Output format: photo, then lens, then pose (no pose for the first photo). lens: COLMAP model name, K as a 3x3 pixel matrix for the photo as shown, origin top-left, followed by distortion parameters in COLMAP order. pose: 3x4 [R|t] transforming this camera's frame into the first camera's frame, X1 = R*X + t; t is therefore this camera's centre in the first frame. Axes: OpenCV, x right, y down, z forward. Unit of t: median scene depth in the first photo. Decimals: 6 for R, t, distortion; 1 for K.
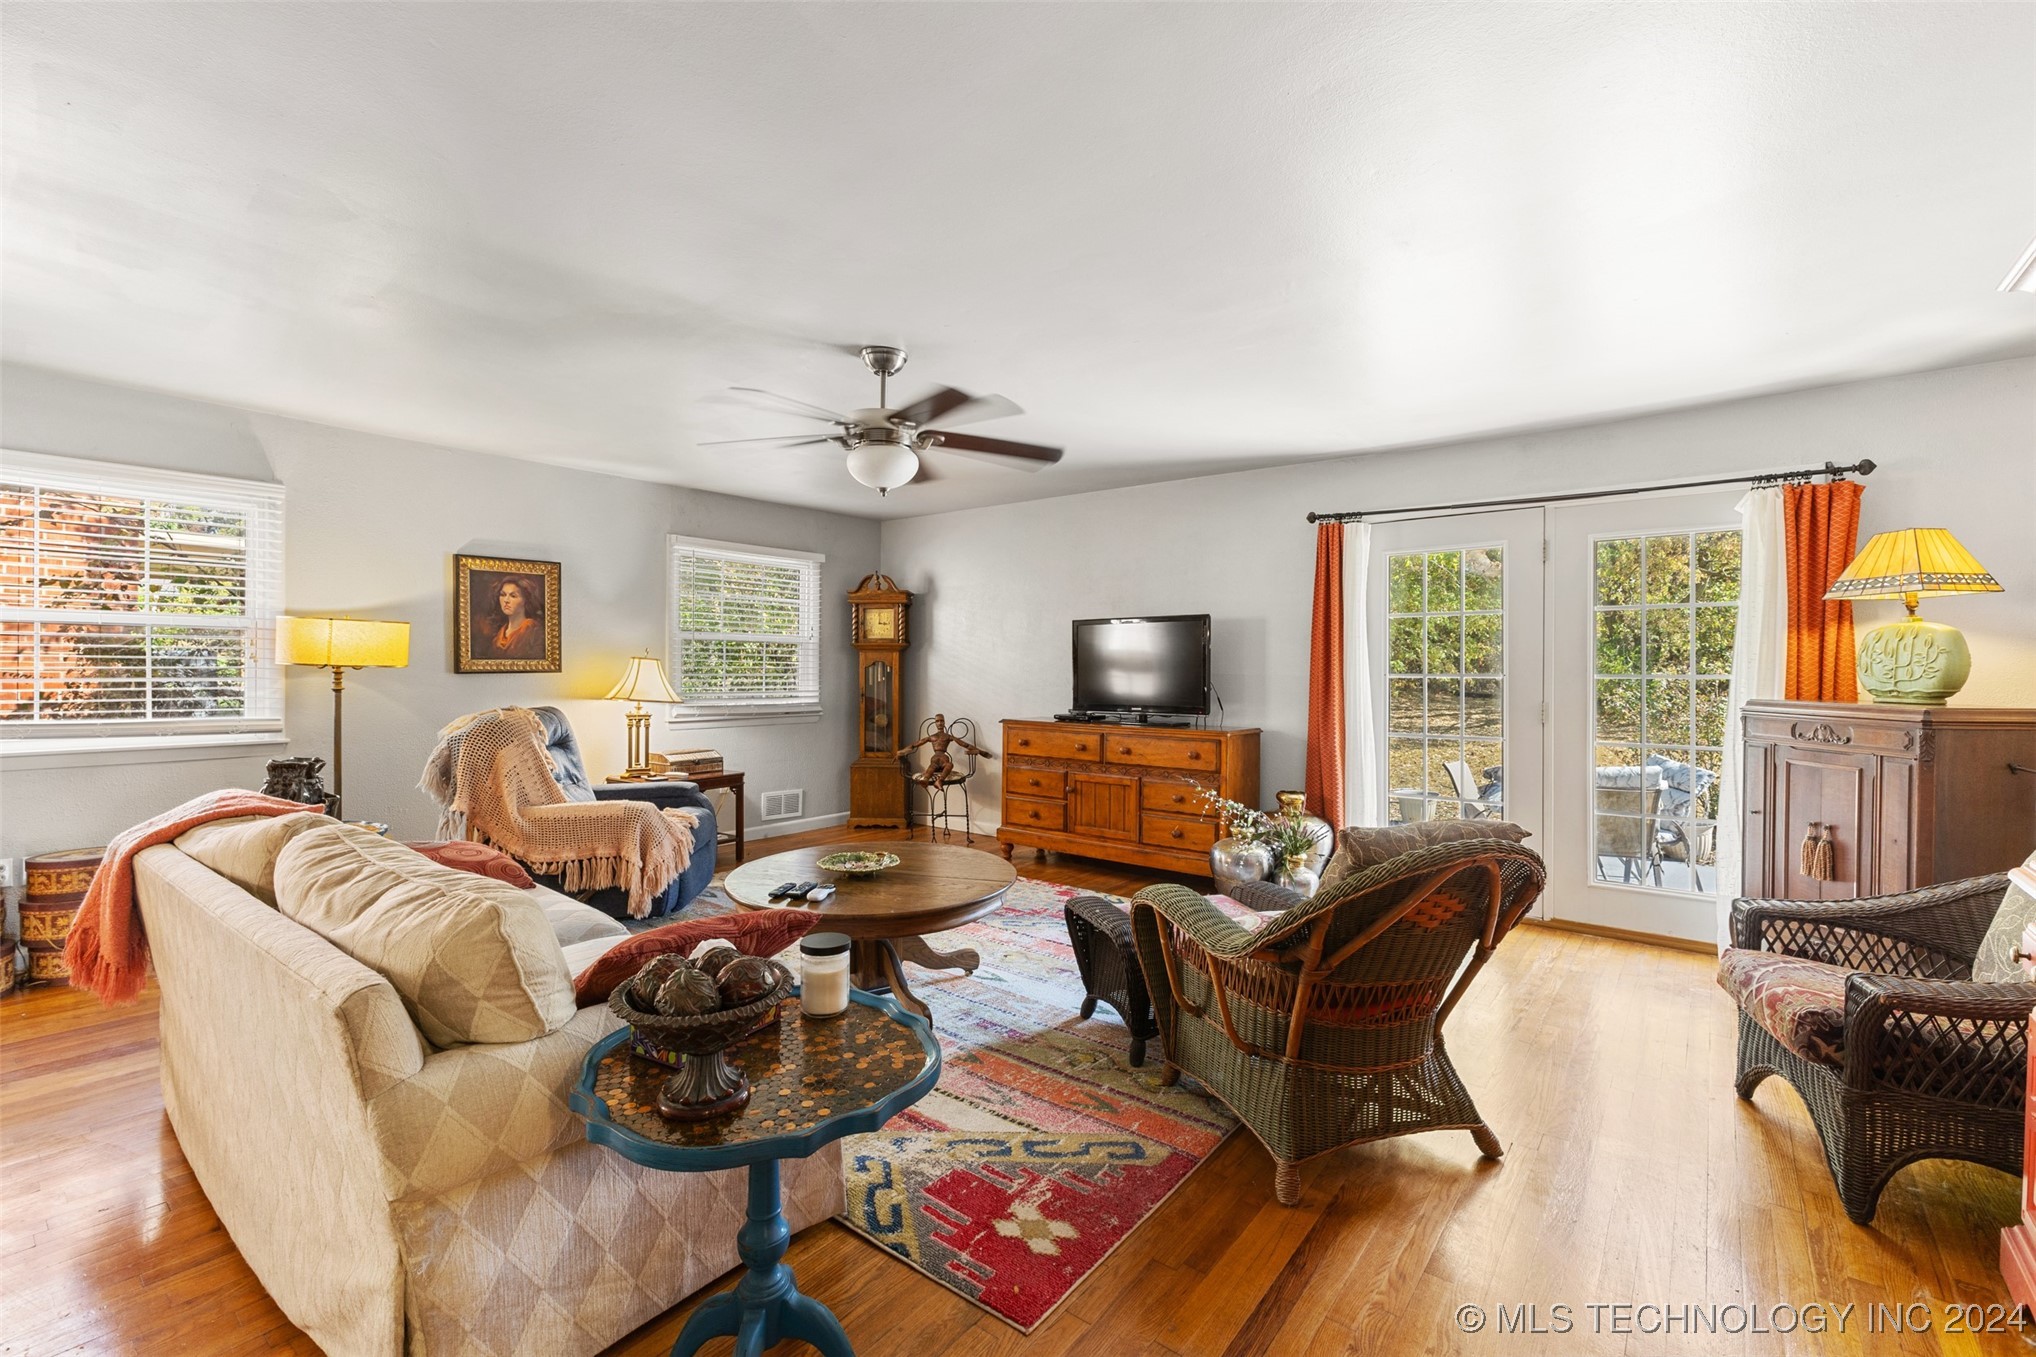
lens RADIAL K [[874.6, 0, 1017.8], [0, 874.6, 670.9], [0, 0, 1]] dist [0.004431, -0.000376]
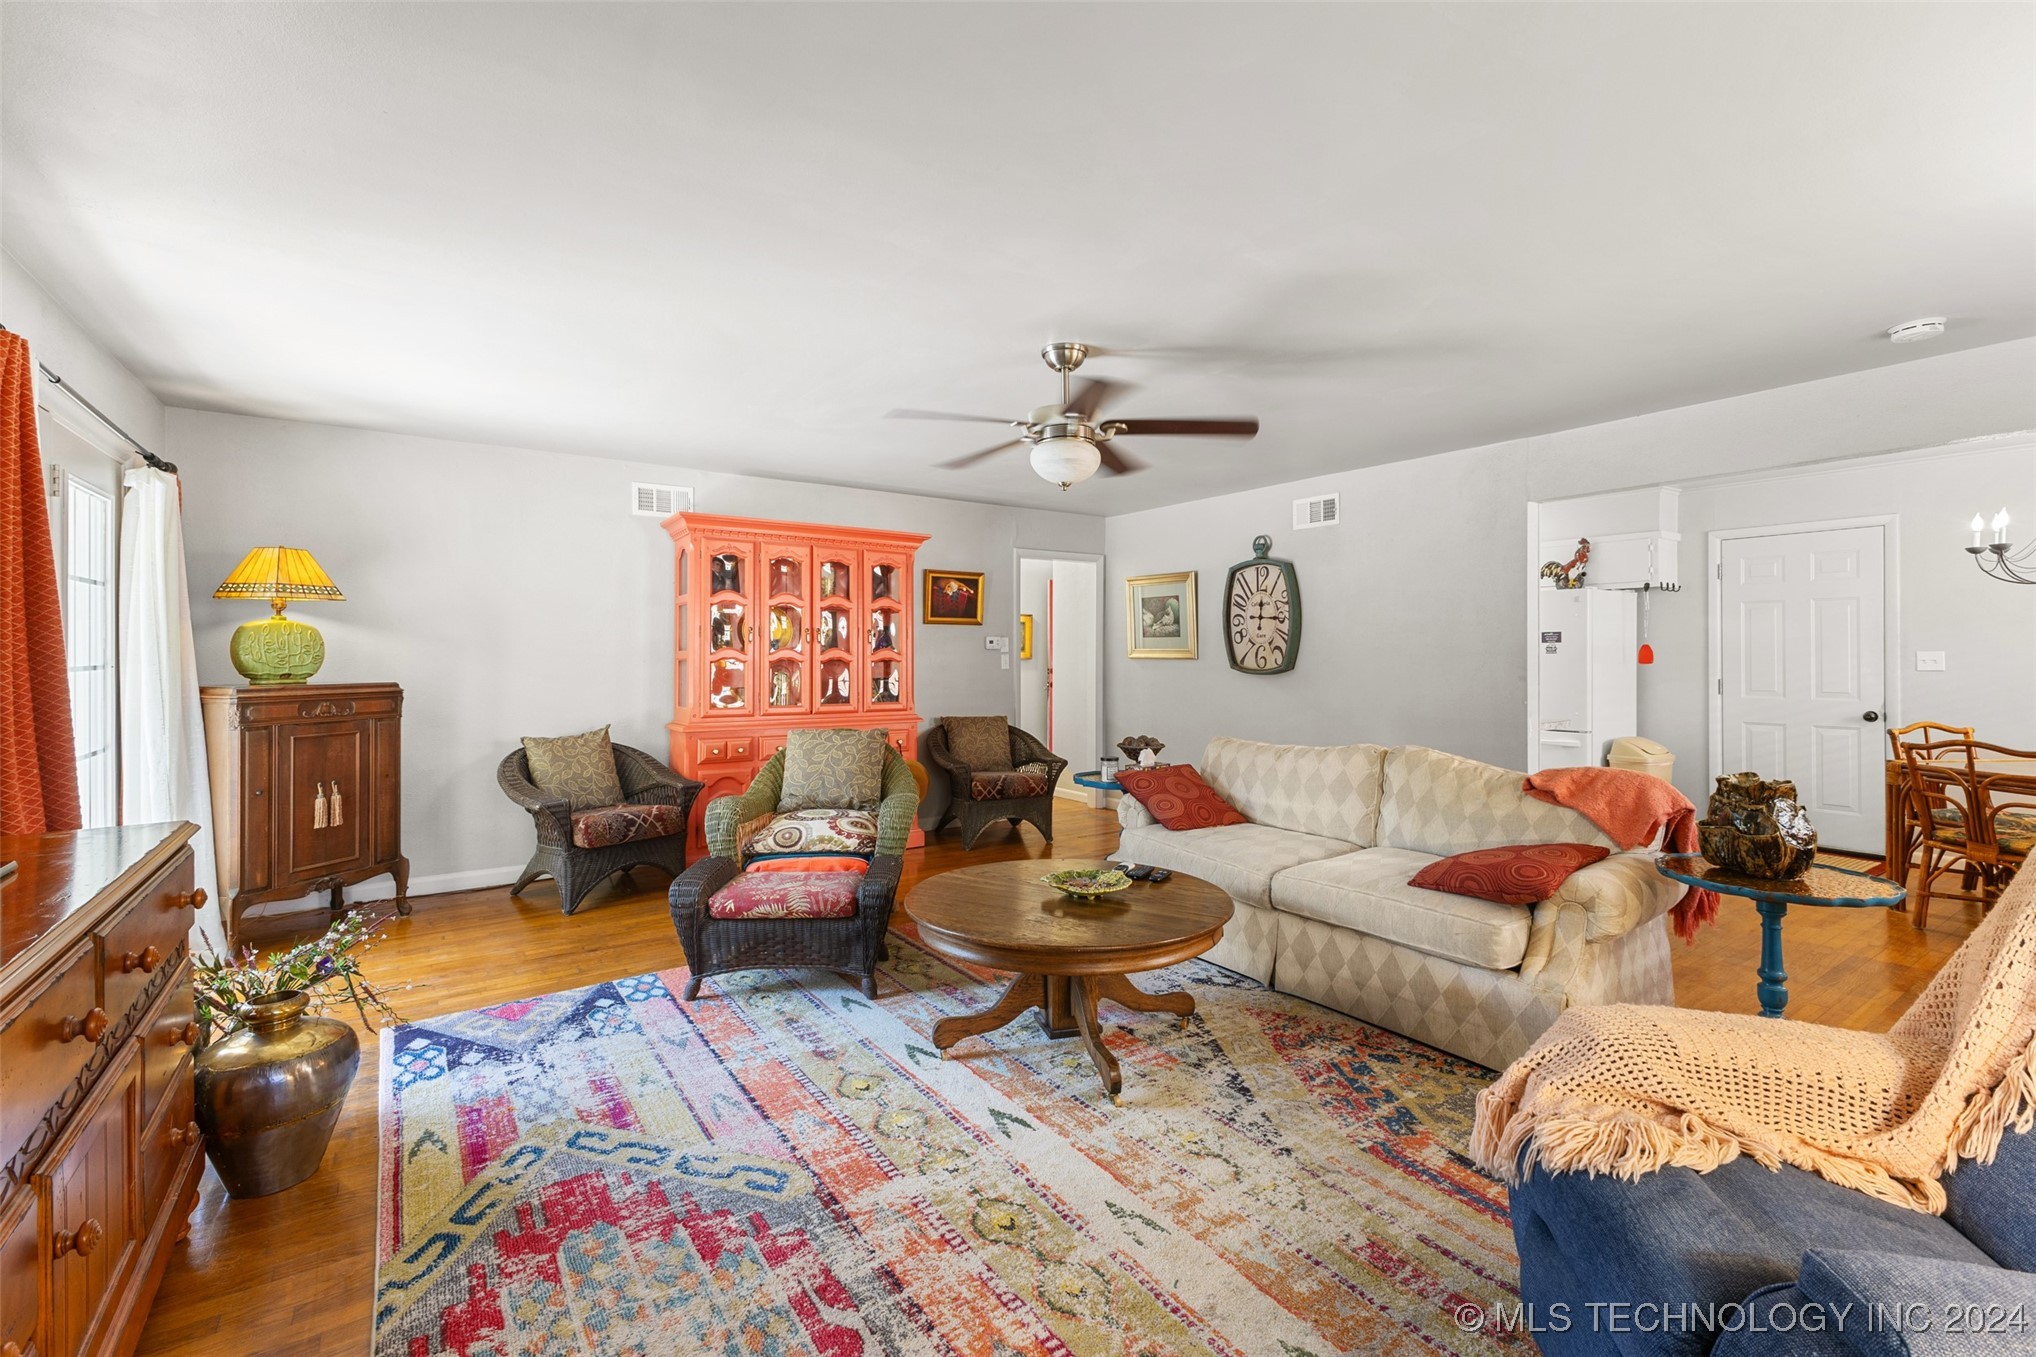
lens RADIAL K [[881.5, 0, 1020.2], [0, 881.5, 653.2], [0, 0, 1]] dist [0.001710, 0.000940]
pose [[-0.957715, -0.005298, 0.287670, -0.303579], [-0.003156, 0.999964, 0.007910, -0.017043], [-0.287701, 0.006668, -0.957697, 1.521612]]
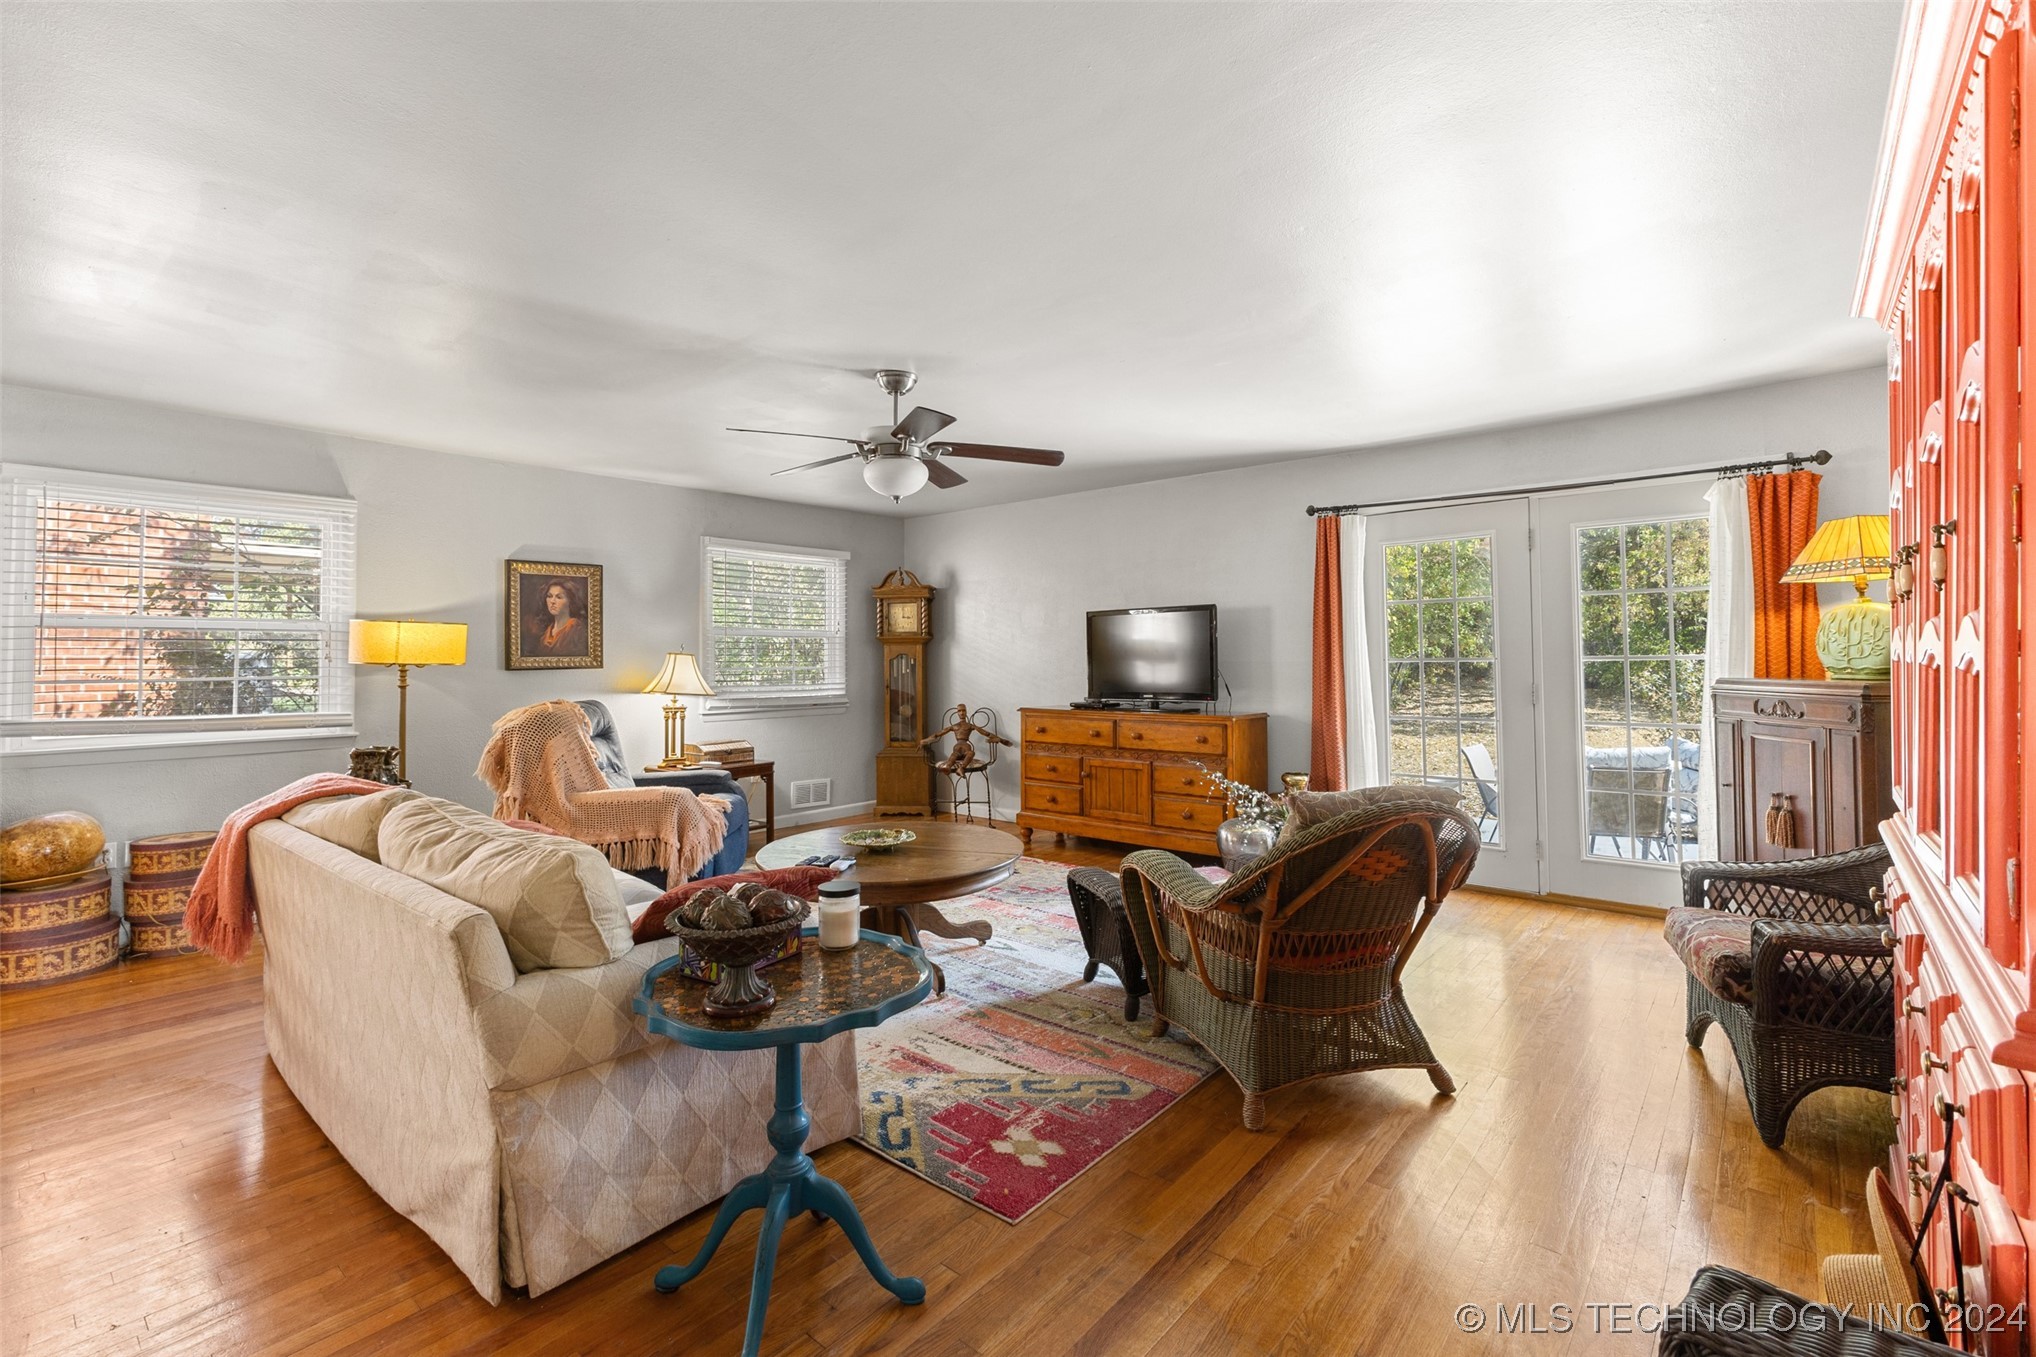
lens RADIAL K [[890.9, 0, 1027.1], [0, 890.9, 636.6], [0, 0, 1]] dist [0.003463, -0.000202]
pose [[0.999528, -0.014125, -0.027282, 0.029103], [0.013314, 0.999471, -0.029683, 0.003047], [0.027686, 0.029306, 0.999187, -0.085361]]
